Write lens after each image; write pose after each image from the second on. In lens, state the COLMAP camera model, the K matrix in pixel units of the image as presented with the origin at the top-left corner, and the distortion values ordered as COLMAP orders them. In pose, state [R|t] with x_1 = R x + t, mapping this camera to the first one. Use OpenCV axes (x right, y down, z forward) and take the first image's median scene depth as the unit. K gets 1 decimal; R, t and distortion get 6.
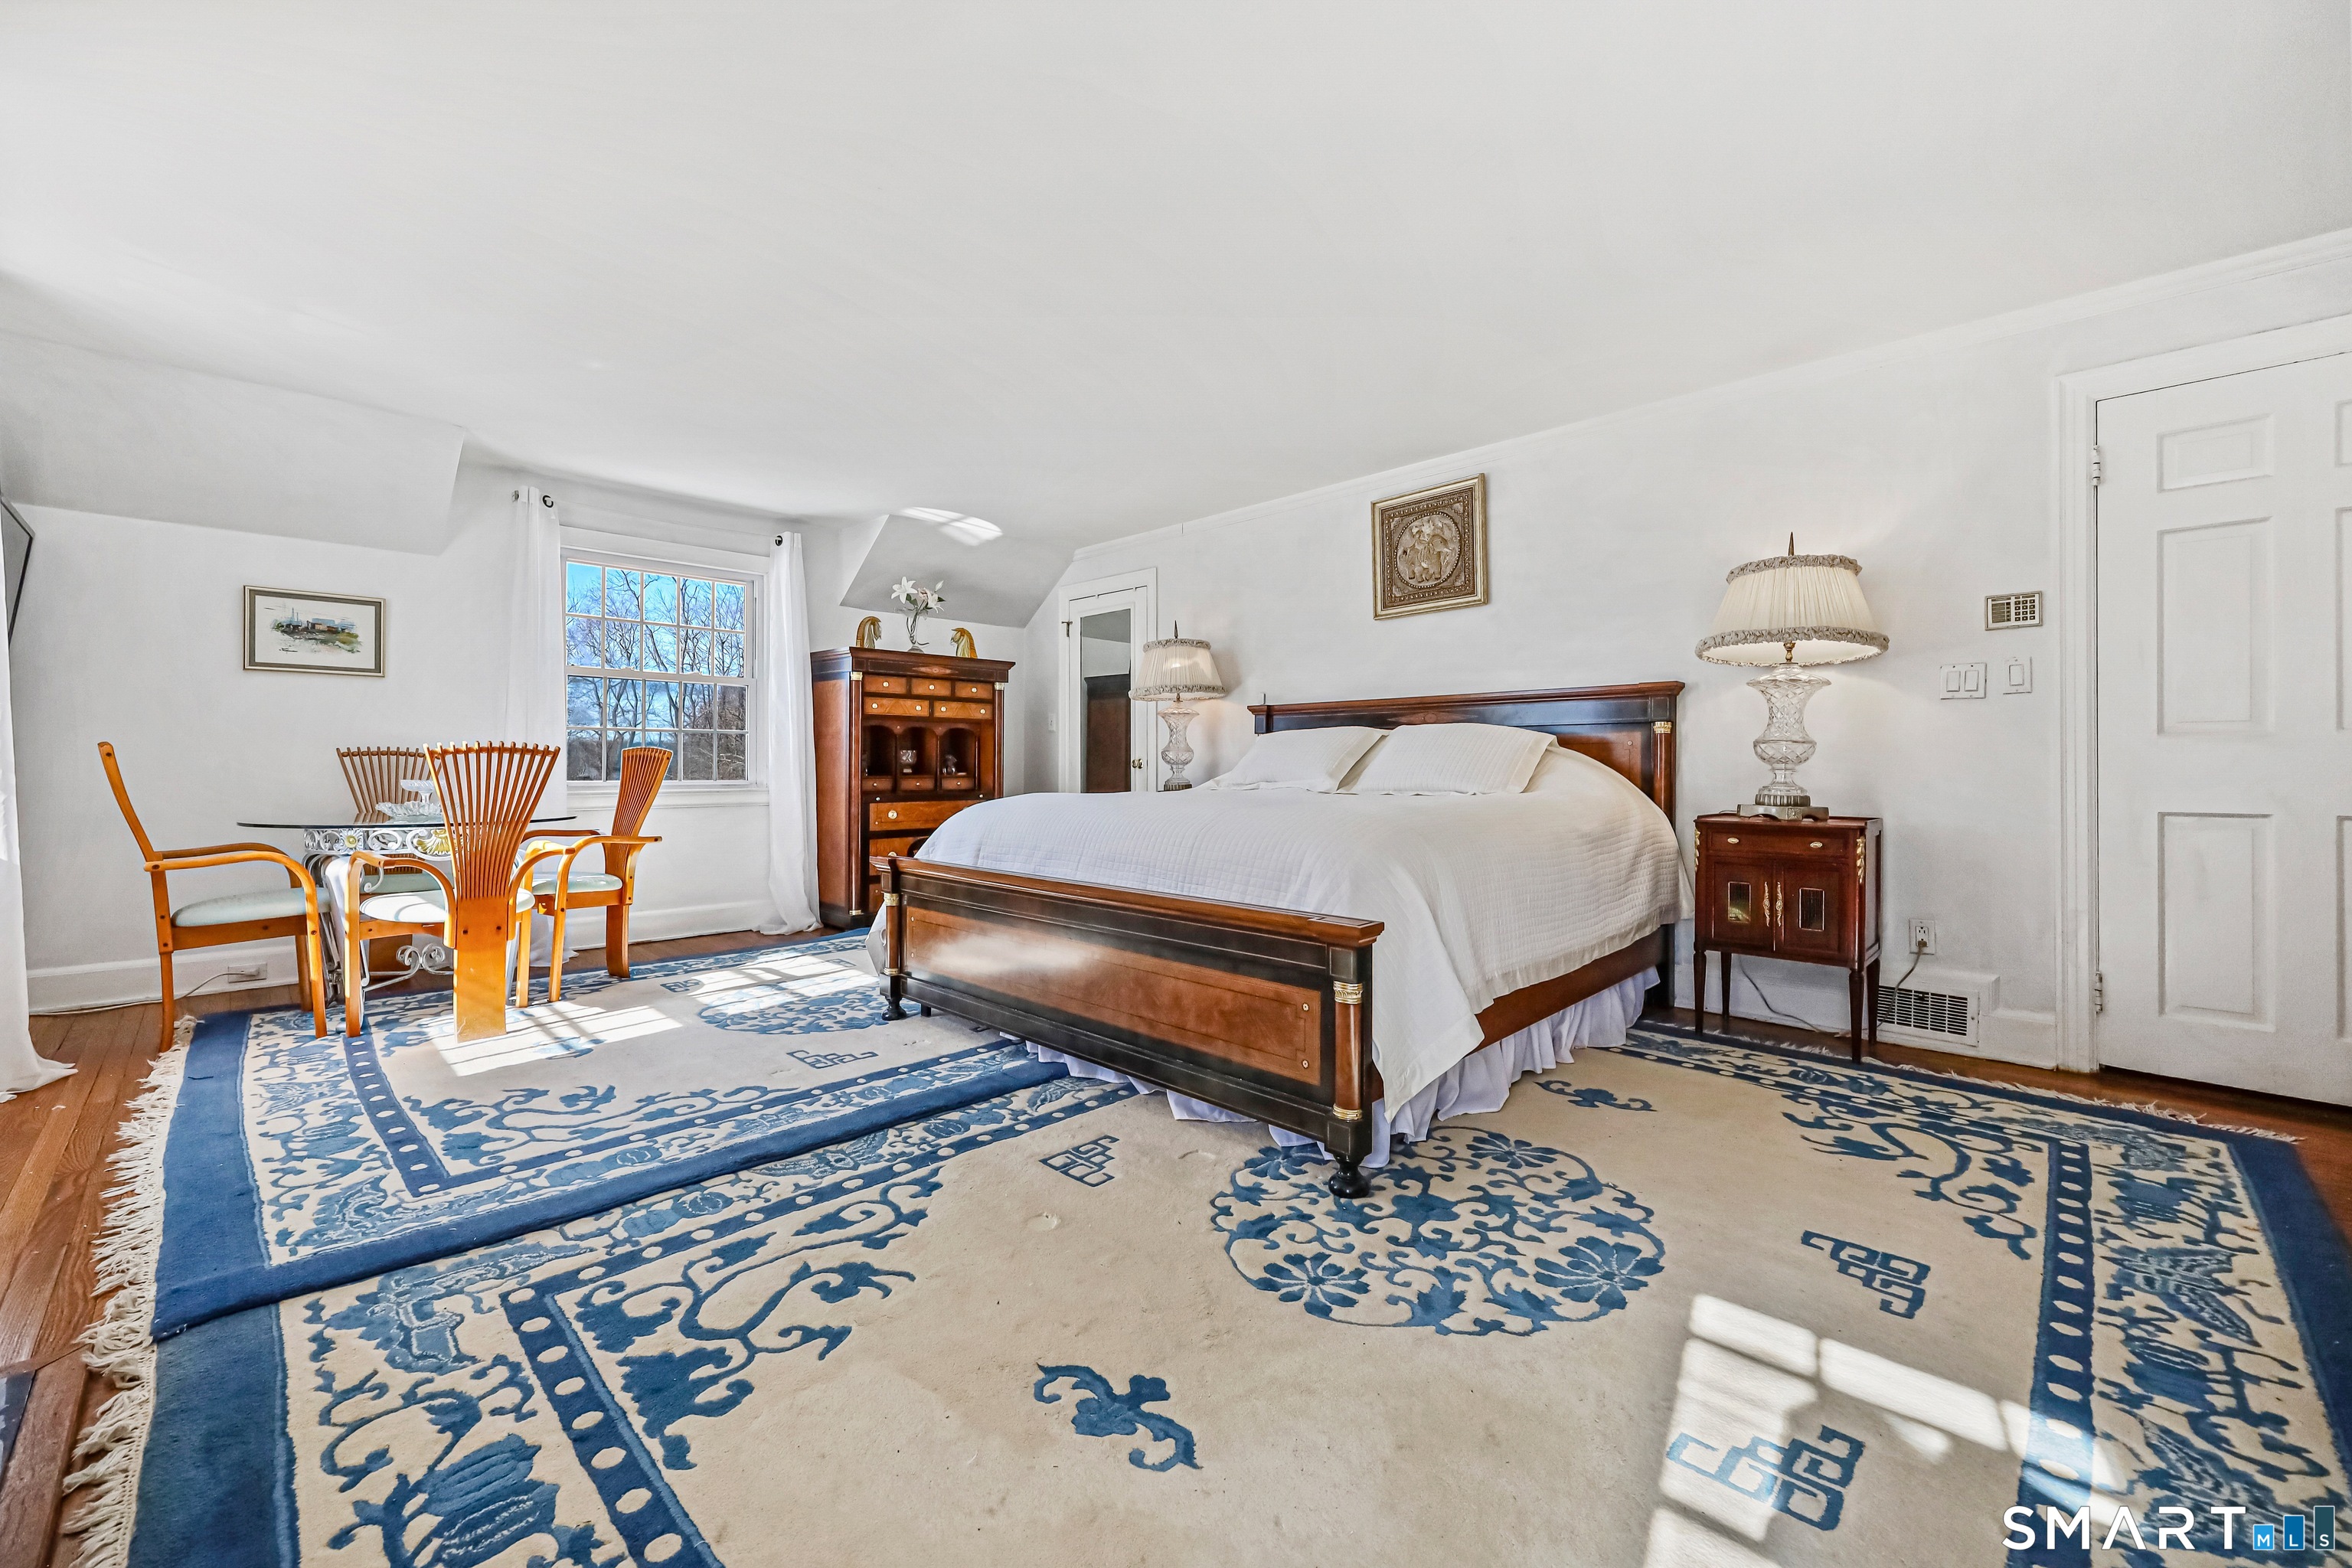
lens RADIAL K [[958.2, 0, 1184.7], [0, 958.2, 777.6], [0, 0, 1]] dist [0.002293, -0.000864]
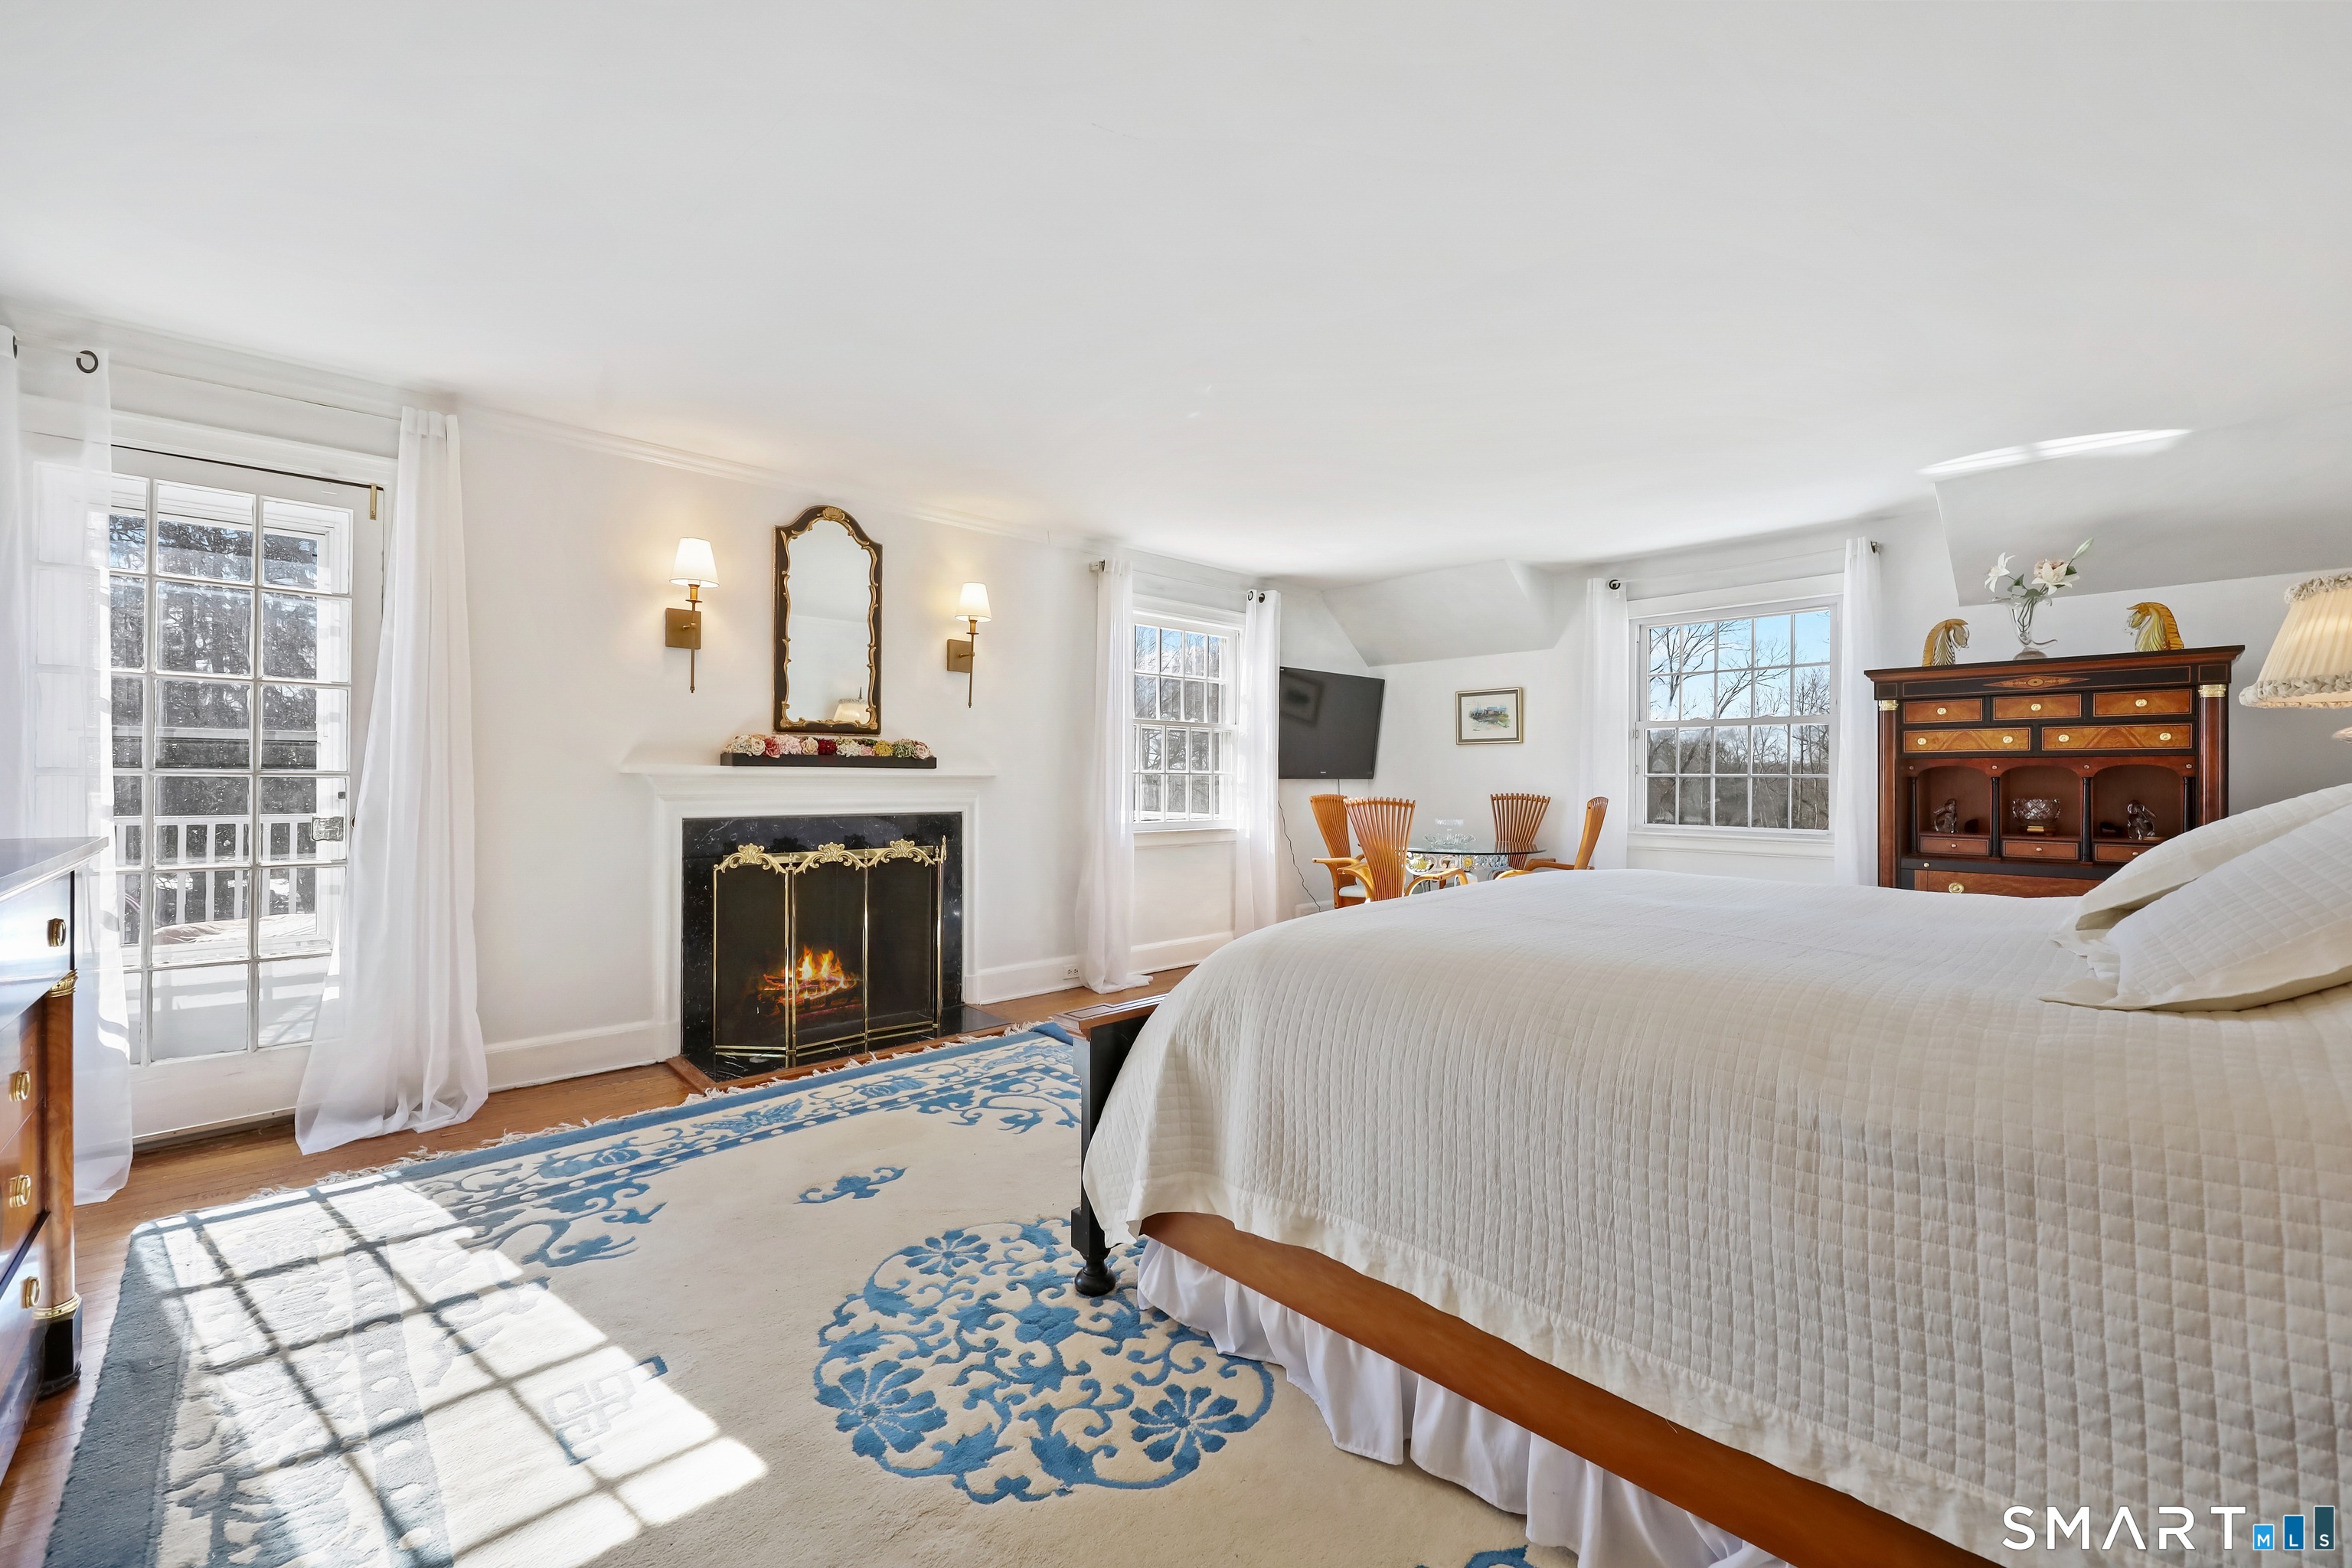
lens RADIAL K [[958.2, 0, 1176.7], [0, 958.2, 780.0], [0, 0, 1]] dist [0.002293, -0.000864]
pose [[-0.058890, 0.003651, -0.998258, 1.176116], [-0.013927, 0.999893, 0.004479, -0.099644], [0.998167, 0.014167, -0.058833, 1.155991]]
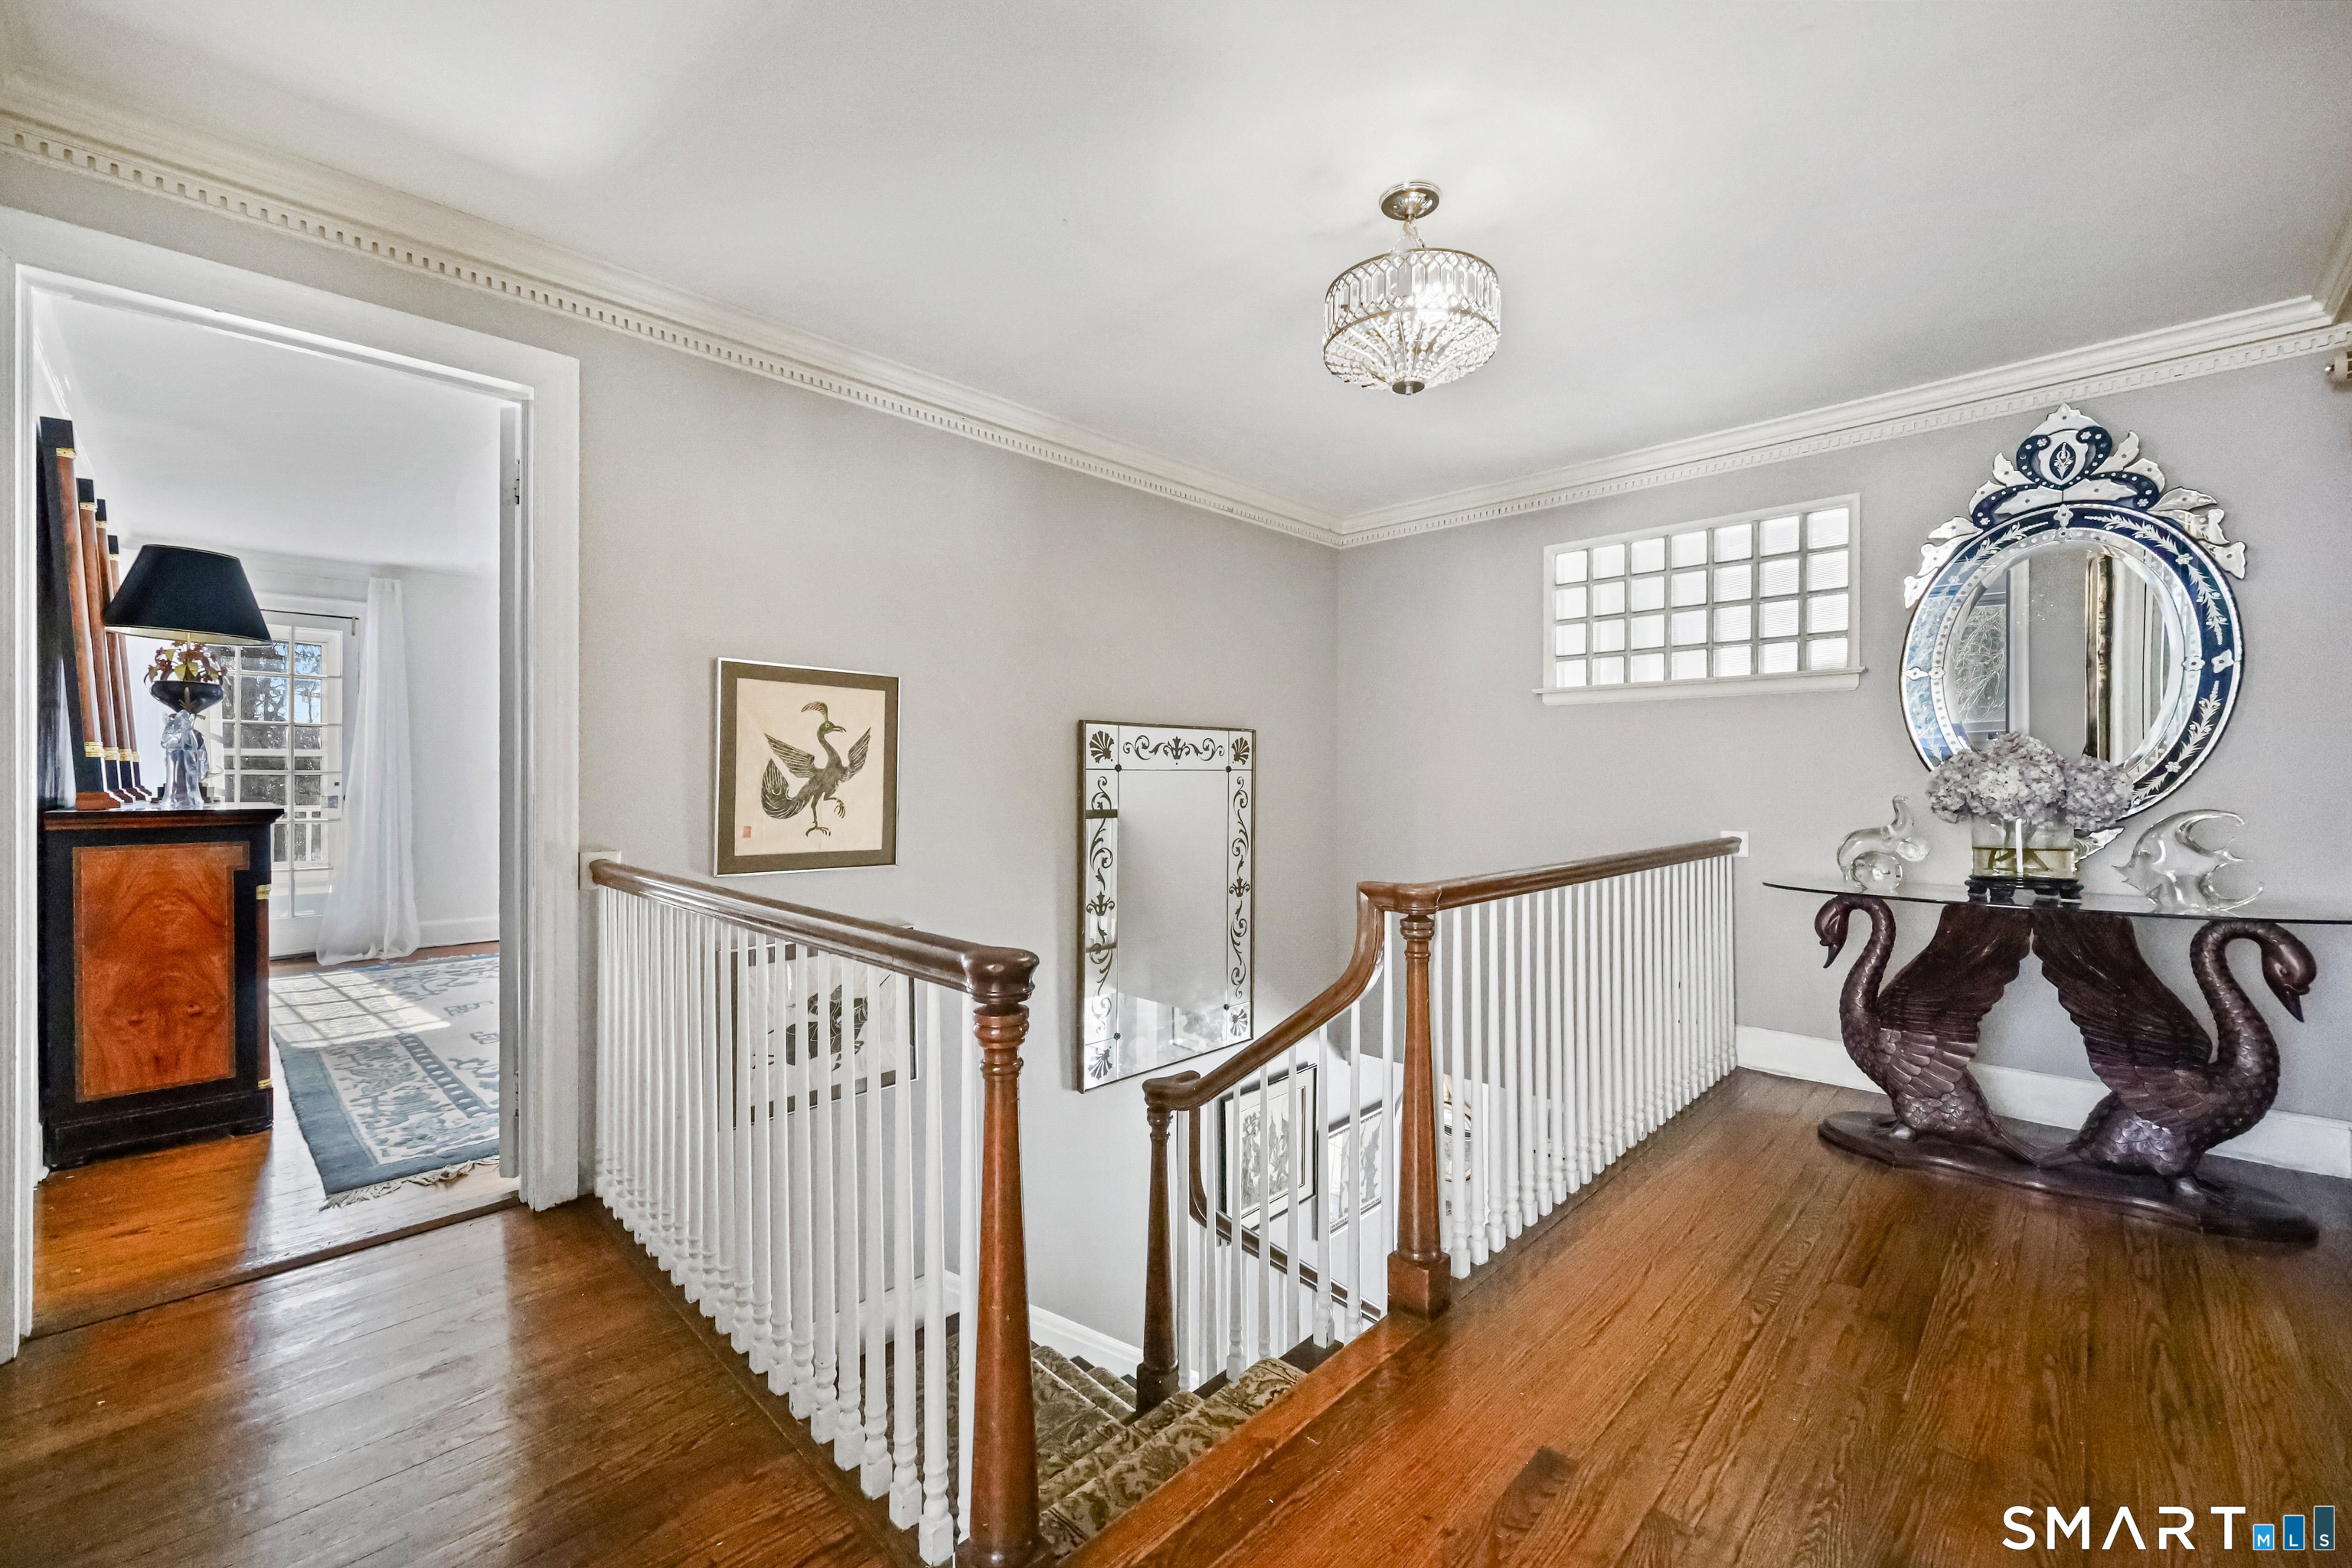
lens RADIAL K [[958.2, 0, 1185.8], [0, 958.2, 774.6], [0, 0, 1]] dist [0.002293, -0.000864]
pose [[-0.001408, 0.001570, -0.999998, 2.526758], [-0.006152, 0.999980, 0.001579, -0.098089], [0.999980, 0.006154, -0.001398, 2.225282]]
